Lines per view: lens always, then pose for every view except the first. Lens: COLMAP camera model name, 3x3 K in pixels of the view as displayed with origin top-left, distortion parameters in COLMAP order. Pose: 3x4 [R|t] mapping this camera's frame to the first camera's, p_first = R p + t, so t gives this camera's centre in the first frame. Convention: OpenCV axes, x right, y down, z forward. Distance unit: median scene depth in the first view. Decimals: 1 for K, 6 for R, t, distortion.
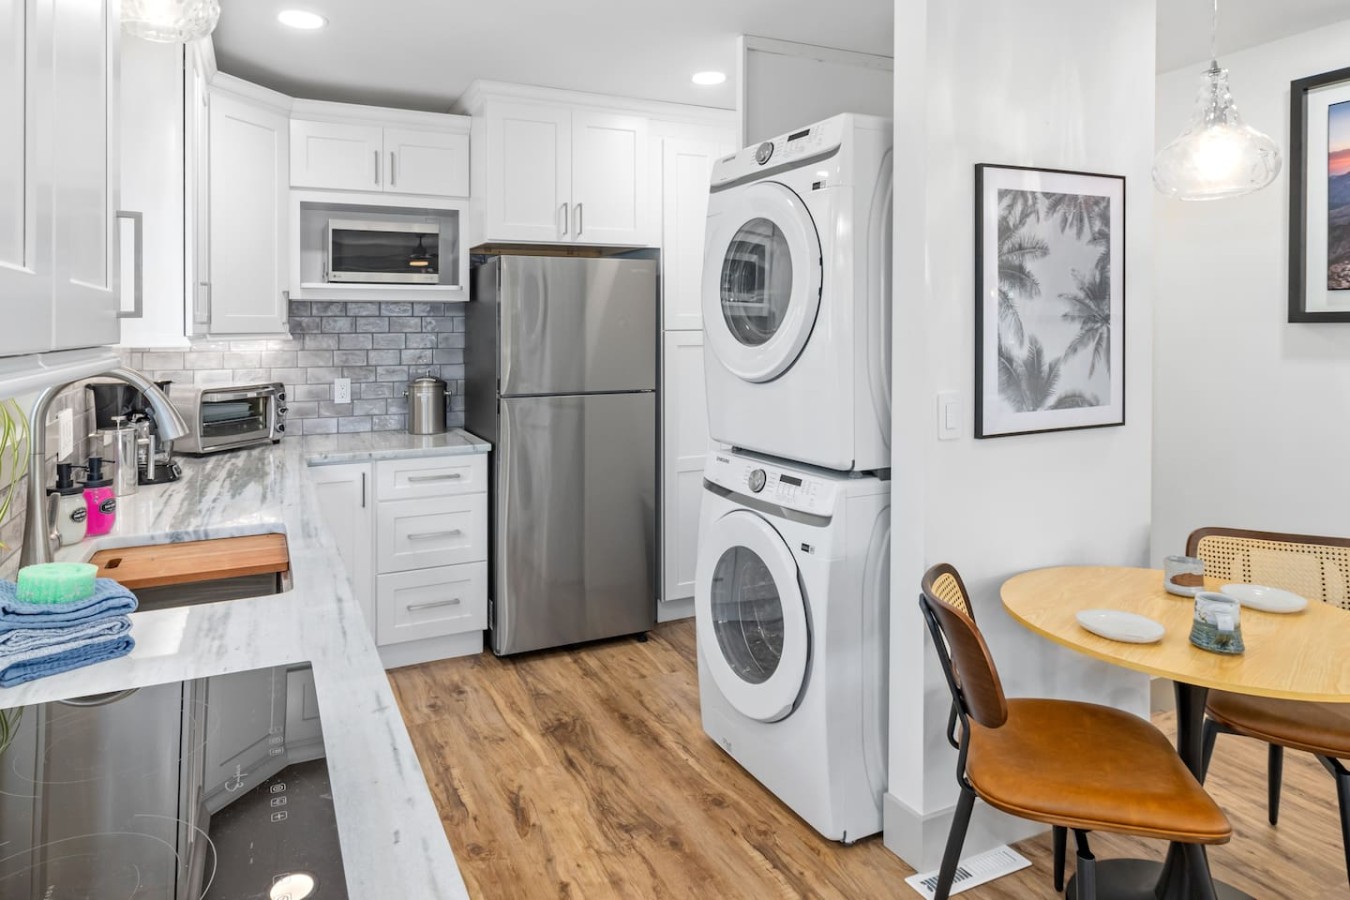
lens RADIAL K [[819.0, 0, 639.1], [0, 819.0, 336.2], [0, 0, 1]] dist [-0.006333, 0.007842]
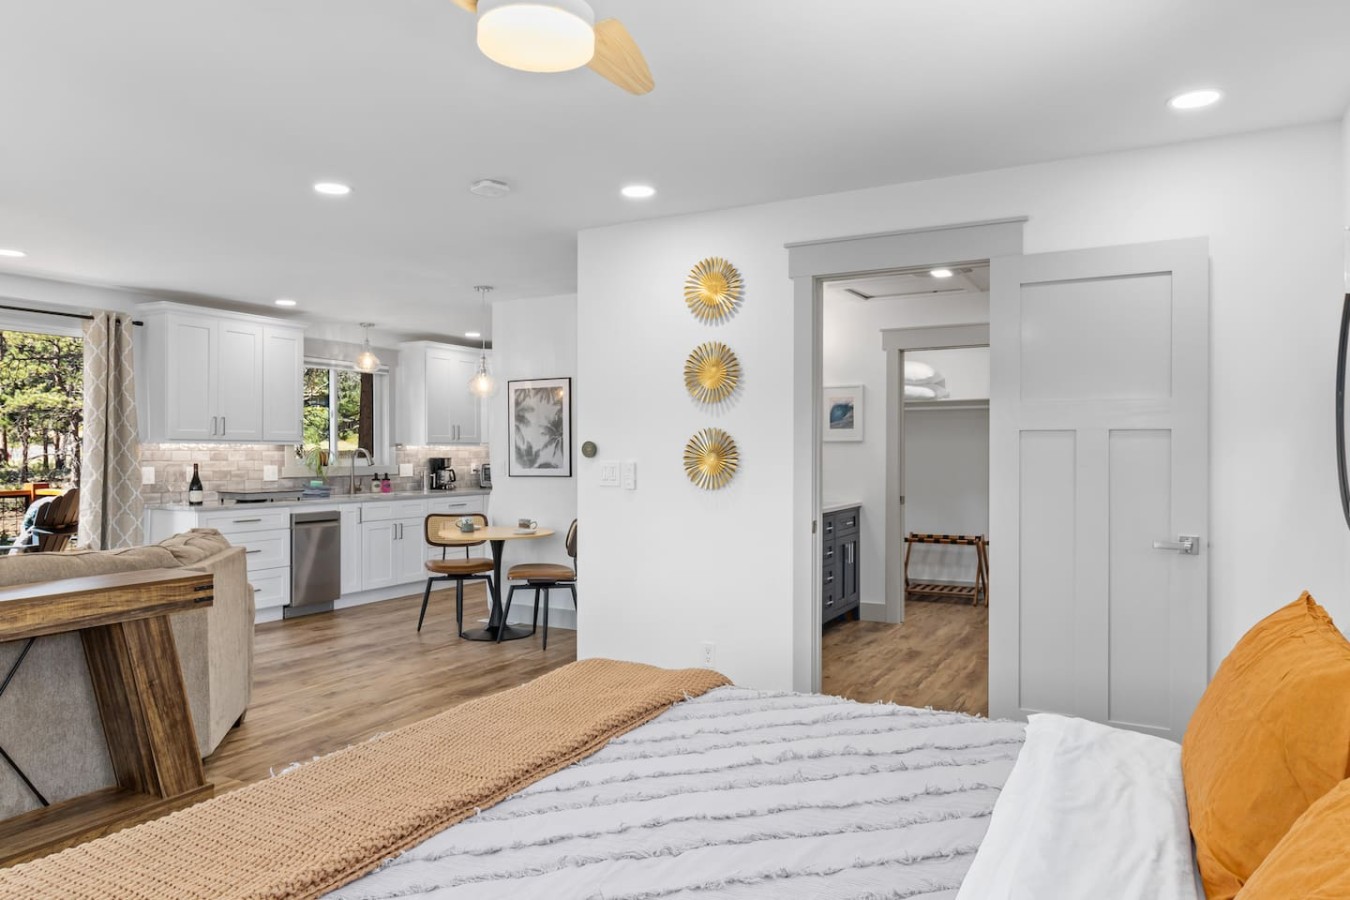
lens RADIAL K [[897.7, 0, 676.5], [0, 897.7, 456.5], [0, 0, 1]] dist [0.028639, -0.004469]
pose [[0.593666, 0.007132, -0.804680, 3.071561], [-0.009695, 0.999952, 0.001710, 0.040154], [0.804653, 0.006786, 0.593707, -0.375427]]
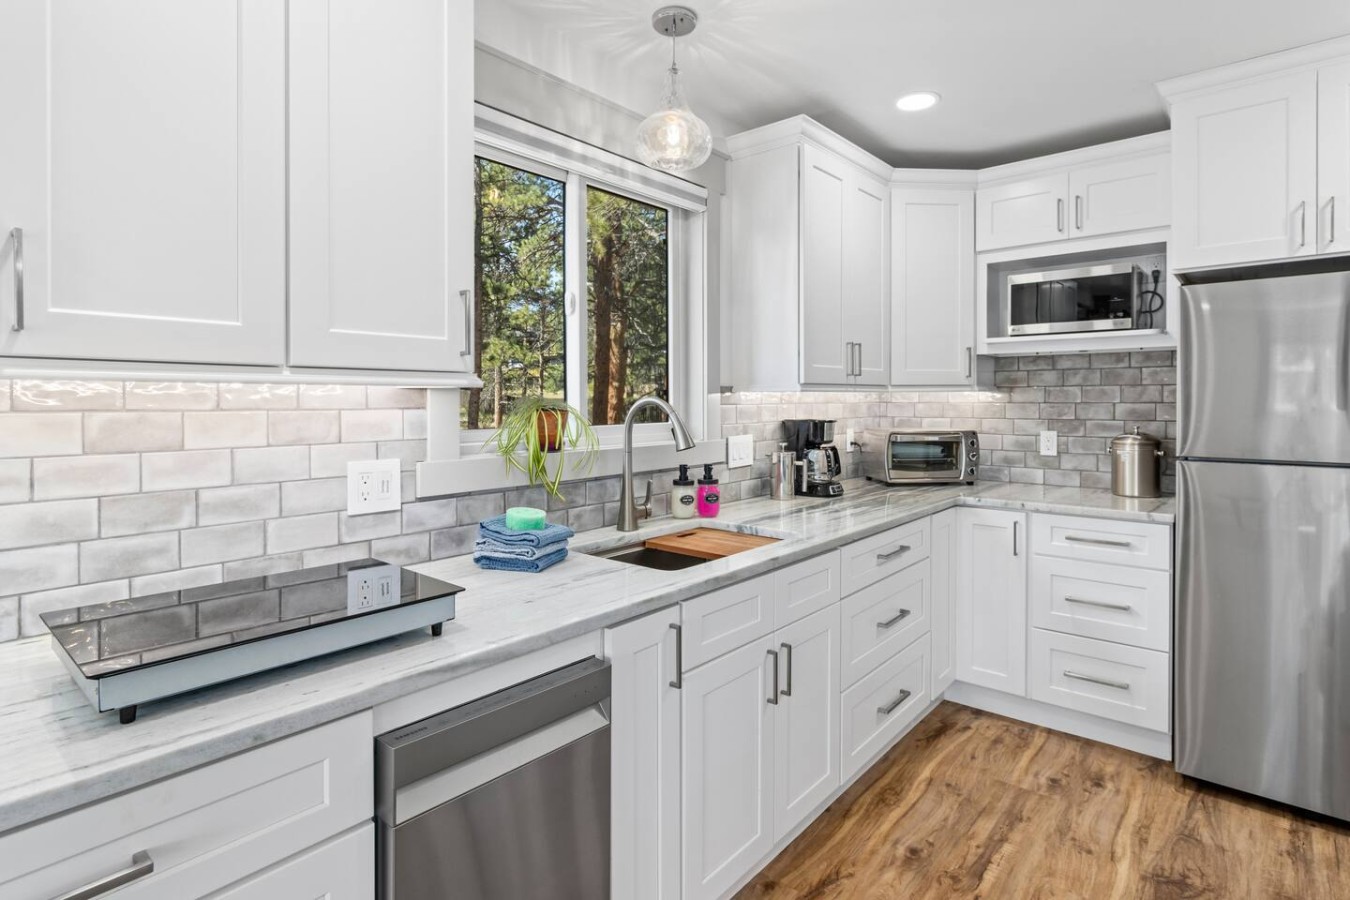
lens RADIAL K [[694.2, 0, 676.0], [0, 694.2, 406.9], [0, 0, 1]] dist [0.001043, -0.002098]
pose [[0.415052, 0.013540, -0.909697, 0.371710], [-0.009423, 0.999900, 0.010583, 0.027788], [0.909749, 0.004179, 0.415138, 0.363890]]
